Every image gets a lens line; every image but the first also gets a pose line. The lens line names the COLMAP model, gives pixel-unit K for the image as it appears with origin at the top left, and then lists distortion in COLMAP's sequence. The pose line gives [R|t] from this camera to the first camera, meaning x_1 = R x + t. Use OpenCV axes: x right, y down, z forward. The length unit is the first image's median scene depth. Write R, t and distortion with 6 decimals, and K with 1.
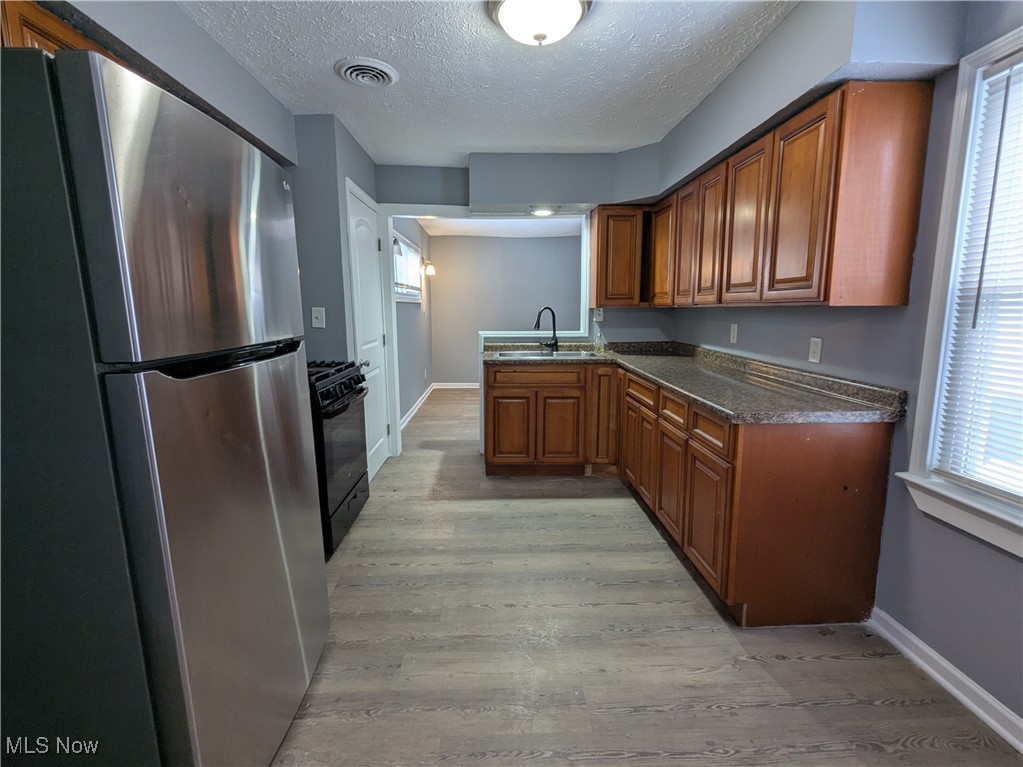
lens RADIAL K [[482.9, 0, 511.5], [0, 482.9, 383.5], [0, 0, 1]] dist [-0.000878, -0.000337]
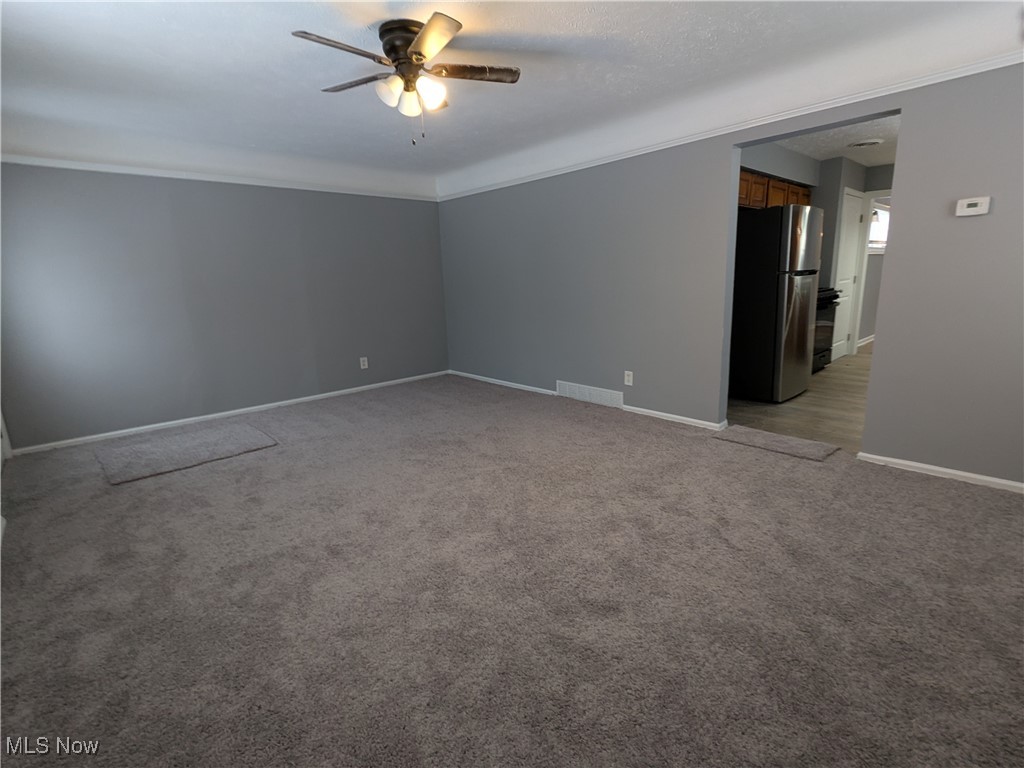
lens RADIAL K [[485.9, 0, 521.0], [0, 485.9, 381.9], [0, 0, 1]] dist [0.003759, 0.000328]
pose [[0.656057, 0.143562, -0.740931, 0.284003], [-0.084320, 0.989538, 0.117070, 0.168927], [0.749986, -0.014329, 0.661298, -1.003740]]
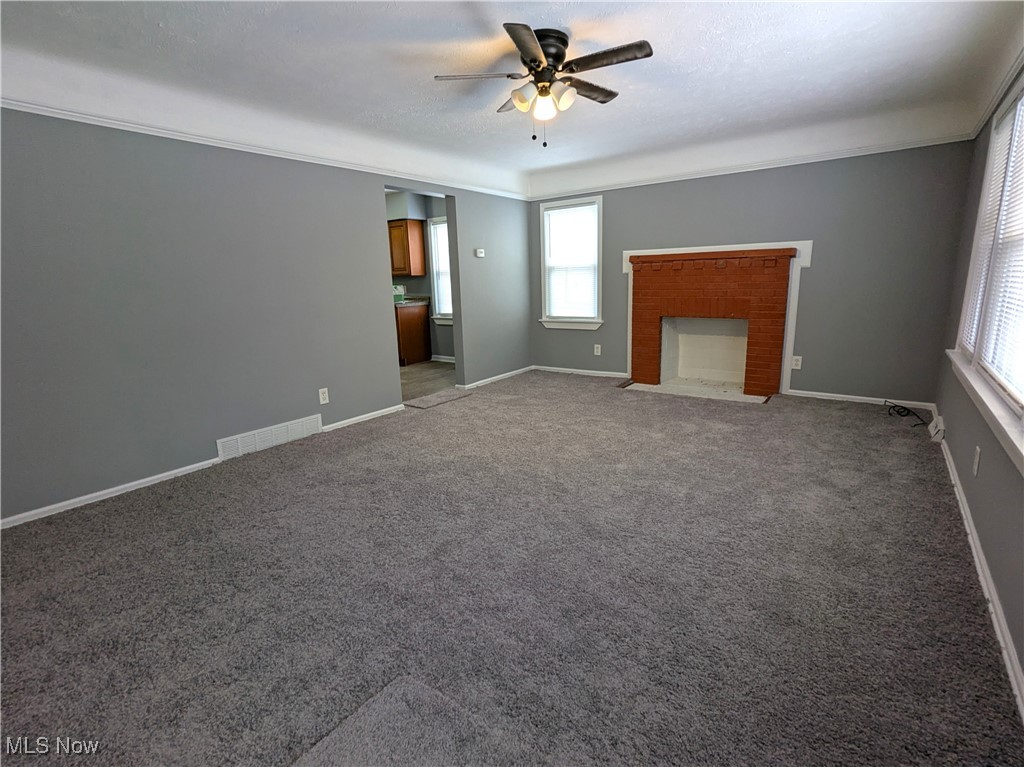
lens RADIAL K [[484.4, 0, 510.0], [0, 484.4, 381.3], [0, 0, 1]] dist [-0.002195, -0.000233]
pose [[0.632304, -0.176677, 0.754305, -0.971789], [0.144303, 0.983469, 0.109390, 0.183924], [-0.761162, 0.039681, 0.647347, -1.056365]]
